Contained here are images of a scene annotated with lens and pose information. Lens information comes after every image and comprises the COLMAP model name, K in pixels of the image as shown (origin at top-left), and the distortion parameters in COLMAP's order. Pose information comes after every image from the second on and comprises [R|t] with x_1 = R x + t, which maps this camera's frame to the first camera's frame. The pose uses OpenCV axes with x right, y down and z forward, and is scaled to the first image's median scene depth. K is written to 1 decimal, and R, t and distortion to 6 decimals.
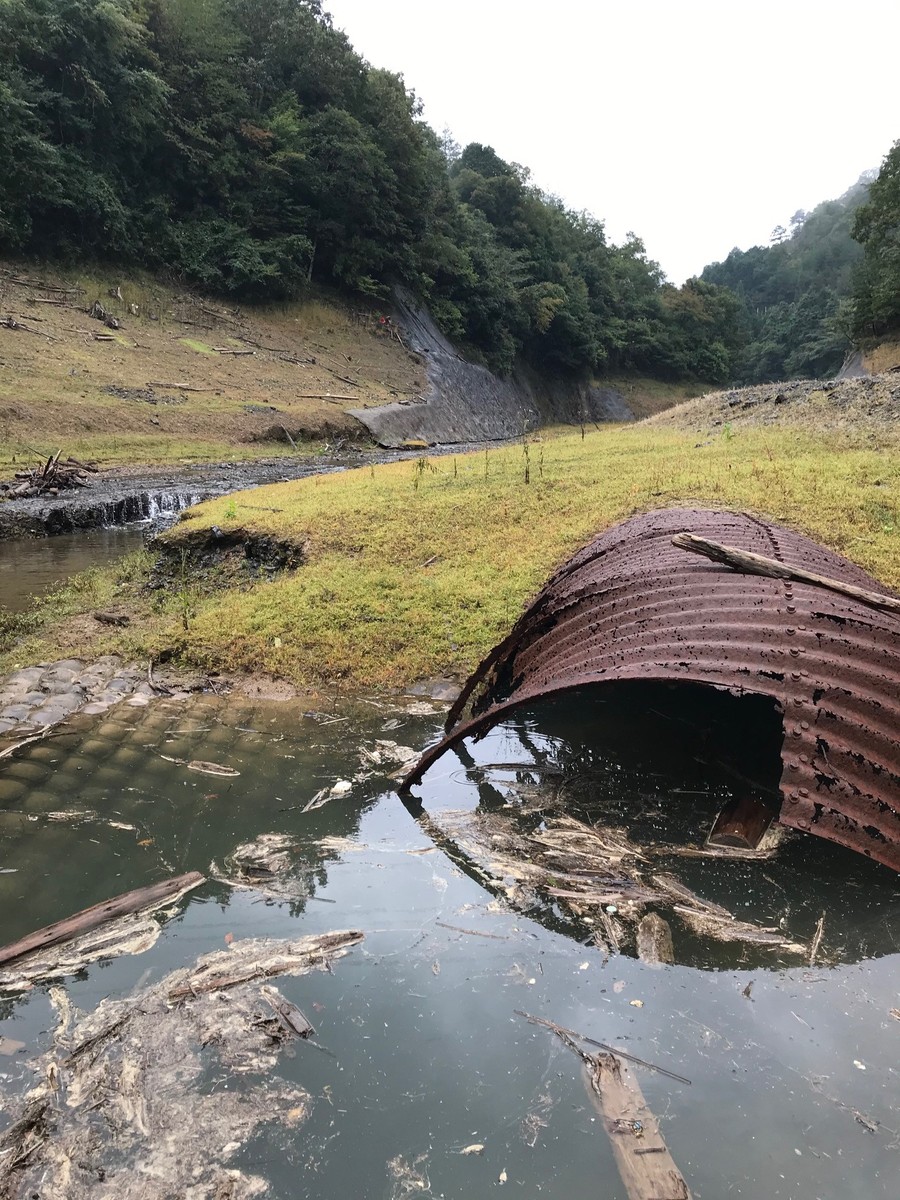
lens RADIAL K [[994.0, 0, 482.9], [0, 994.0, 566.1], [0, 0, 1]] dist [0.059249, -0.003340]
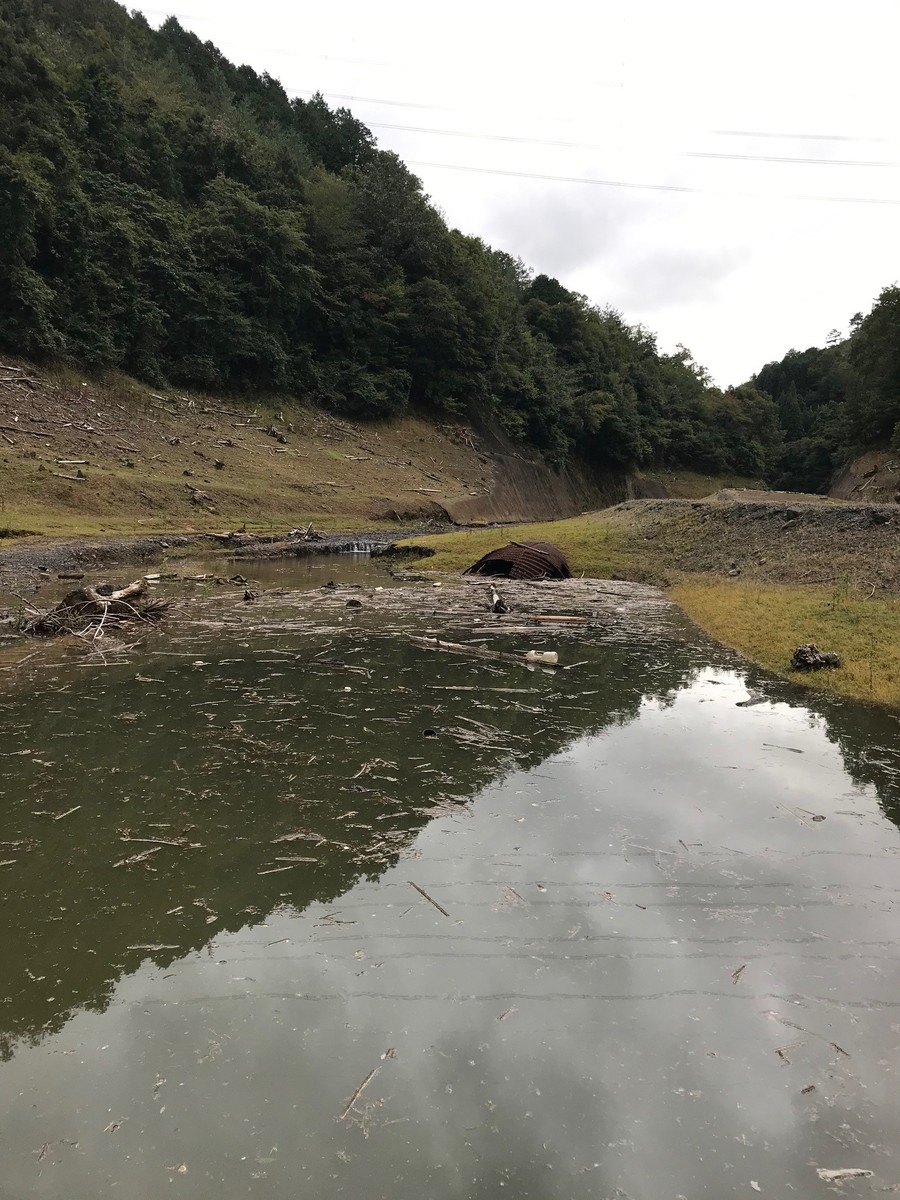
lens RADIAL K [[971.2, 0, 450.0], [0, 971.2, 600.0], [0, 0, 1]] dist [0.003746, -0.001693]
pose [[0.994114, 0.033369, -0.103076, 0.020162], [-0.037787, 0.998436, -0.041210, 0.024685], [0.101540, 0.044863, 0.993819, -0.204450]]
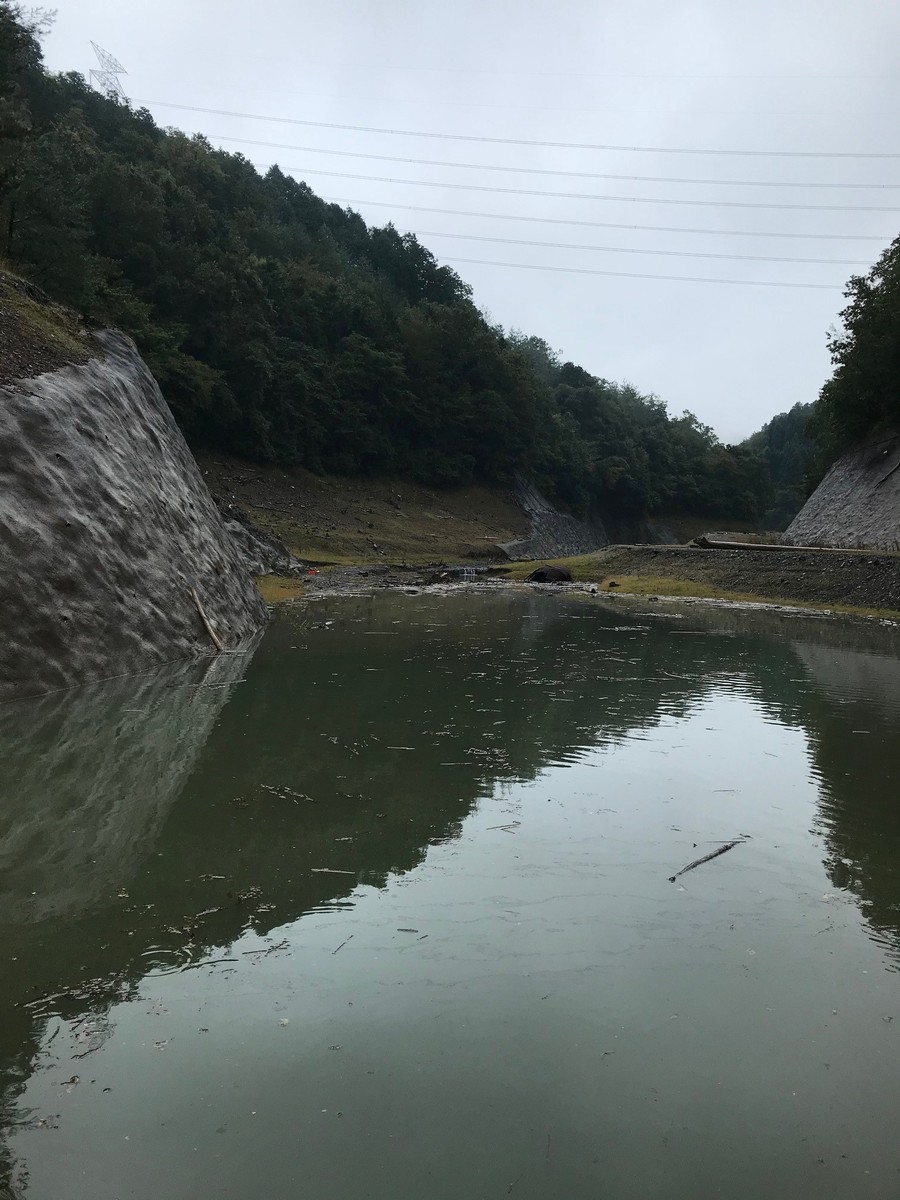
lens RADIAL K [[971.2, 0, 450.0], [0, 971.2, 600.0], [0, 0, 1]] dist [0.003746, -0.001693]
pose [[0.989754, 0.022744, -0.140964, 0.038646], [-0.034379, 0.996148, -0.080666, 0.076618], [0.138586, 0.084686, 0.986723, -0.597249]]
